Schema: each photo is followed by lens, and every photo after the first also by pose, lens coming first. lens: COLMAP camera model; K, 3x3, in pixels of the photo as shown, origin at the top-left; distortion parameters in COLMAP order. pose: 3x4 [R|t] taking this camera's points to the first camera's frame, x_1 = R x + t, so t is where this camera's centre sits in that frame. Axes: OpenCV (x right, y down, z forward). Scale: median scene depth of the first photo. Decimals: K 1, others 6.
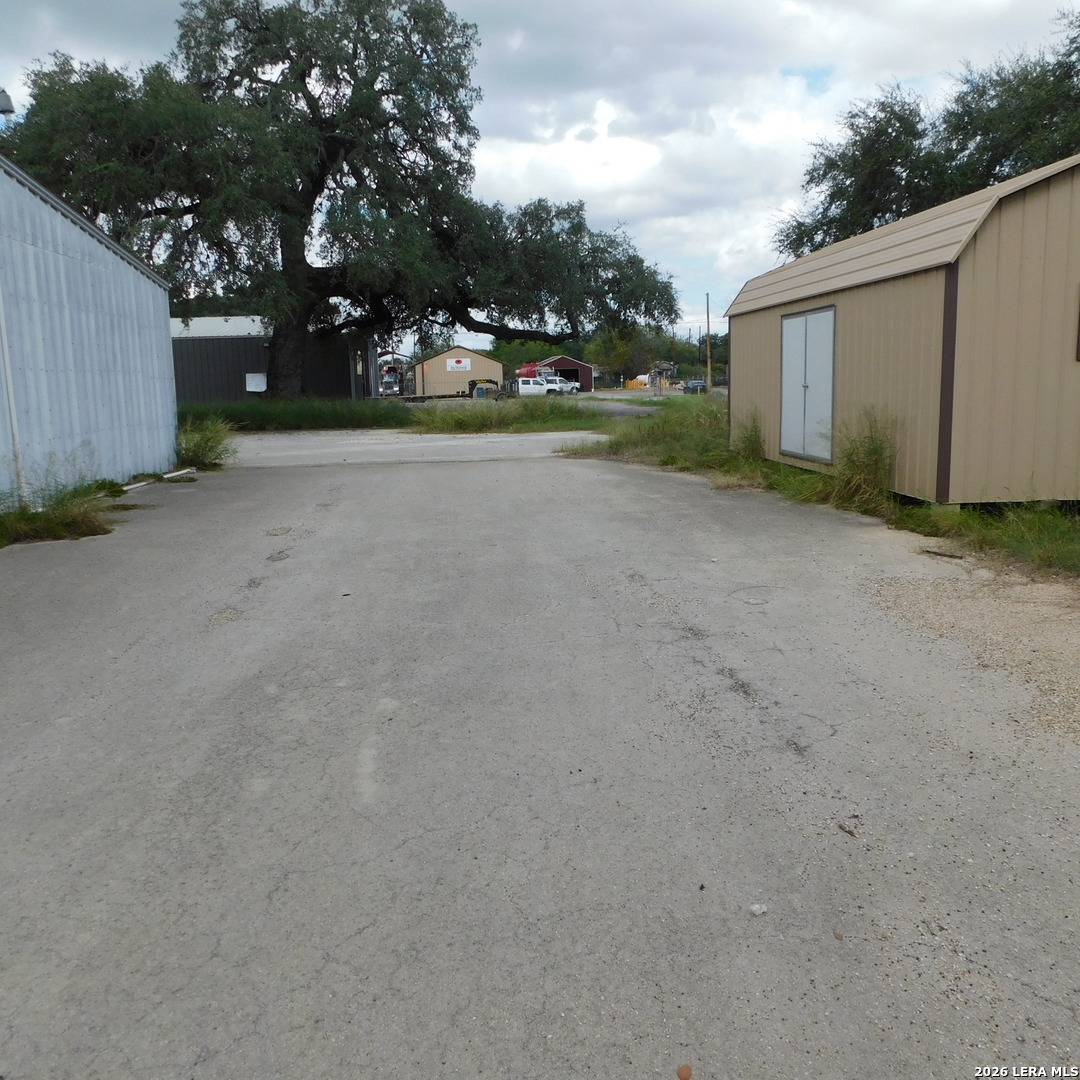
lens RADIAL K [[973.9, 0, 540.0], [0, 973.9, 540.0], [0, 0, 1]] dist [-0.070053, 0.066474]
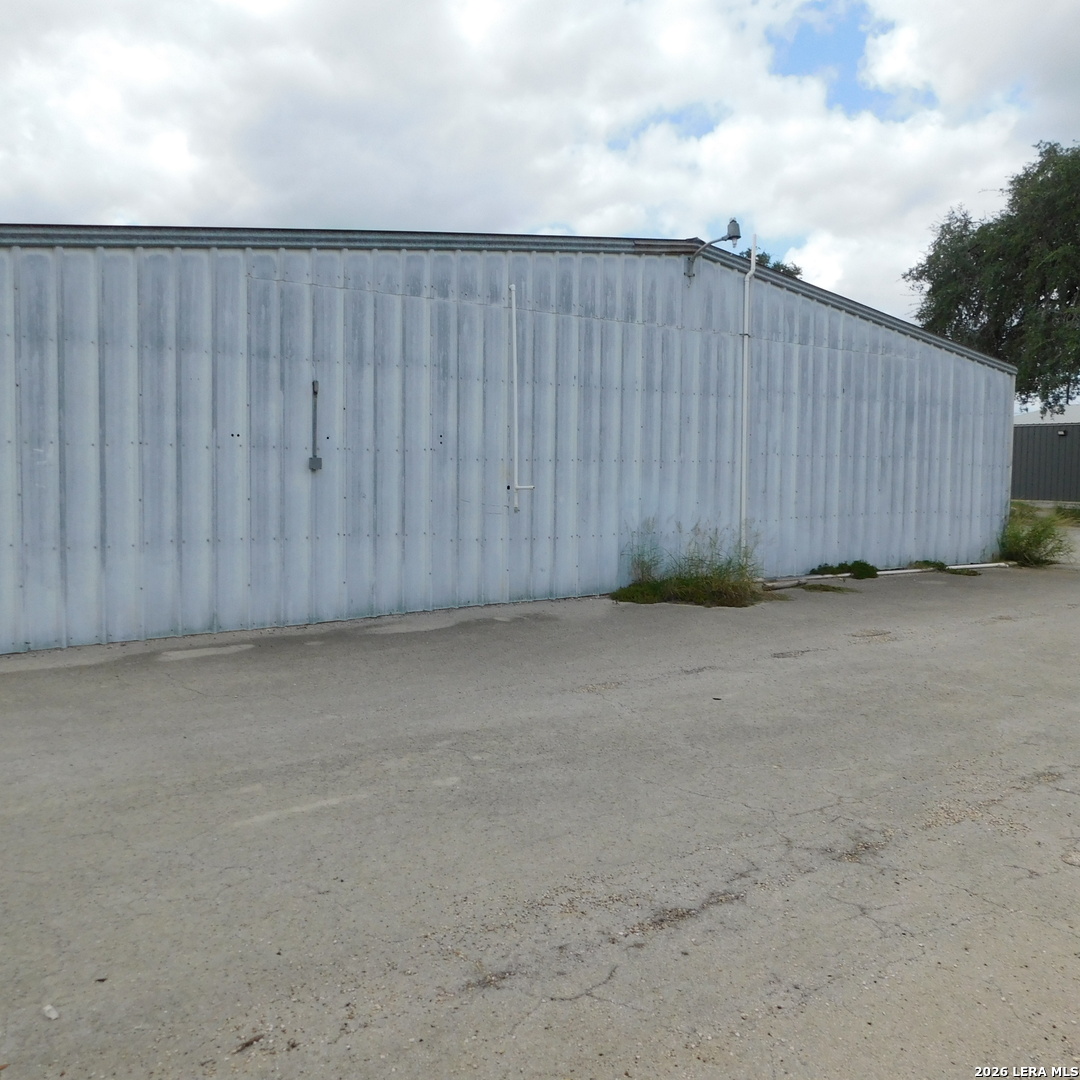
lens RADIAL K [[973.9, 0, 540.0], [0, 973.9, 540.0], [0, 0, 1]] dist [-0.070053, 0.066474]
pose [[0.467758, 0.089481, -0.879315, 0.777133], [-0.160705, 0.986889, 0.014940, -0.120030], [0.869124, 0.134322, 0.476005, 0.539638]]
